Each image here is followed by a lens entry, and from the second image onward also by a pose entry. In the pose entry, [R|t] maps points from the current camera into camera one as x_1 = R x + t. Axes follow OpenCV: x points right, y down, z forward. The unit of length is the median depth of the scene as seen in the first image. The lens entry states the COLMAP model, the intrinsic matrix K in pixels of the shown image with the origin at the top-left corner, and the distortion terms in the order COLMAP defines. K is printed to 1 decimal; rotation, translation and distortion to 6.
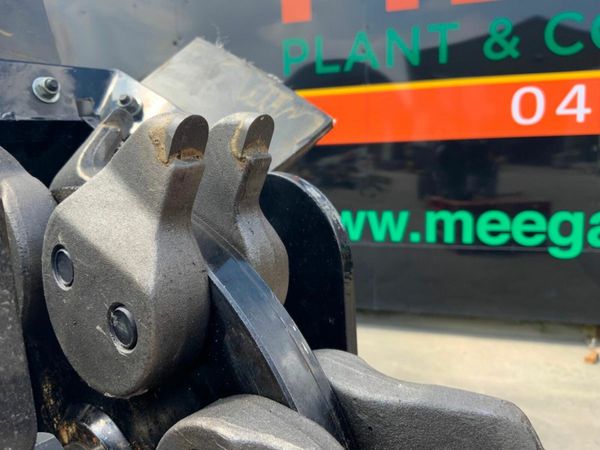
lens RADIAL K [[501.6, 0, 304.9], [0, 501.6, 225.9], [0, 0, 1]] dist [0.031164, -0.074418]
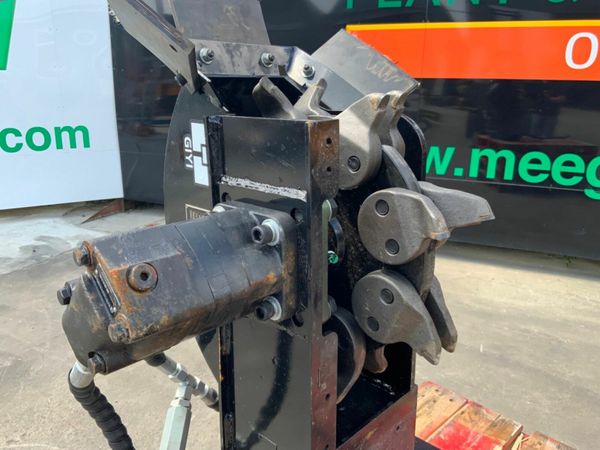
lens RADIAL K [[501.6, 0, 297.6], [0, 501.6, 223.0], [0, 0, 1]] dist [0.031164, -0.074418]
pose [[0.993544, 0.073774, -0.086184, -0.024267], [-0.061861, 0.989111, 0.133540, 0.009963], [0.095097, -0.127347, 0.987289, -0.120899]]
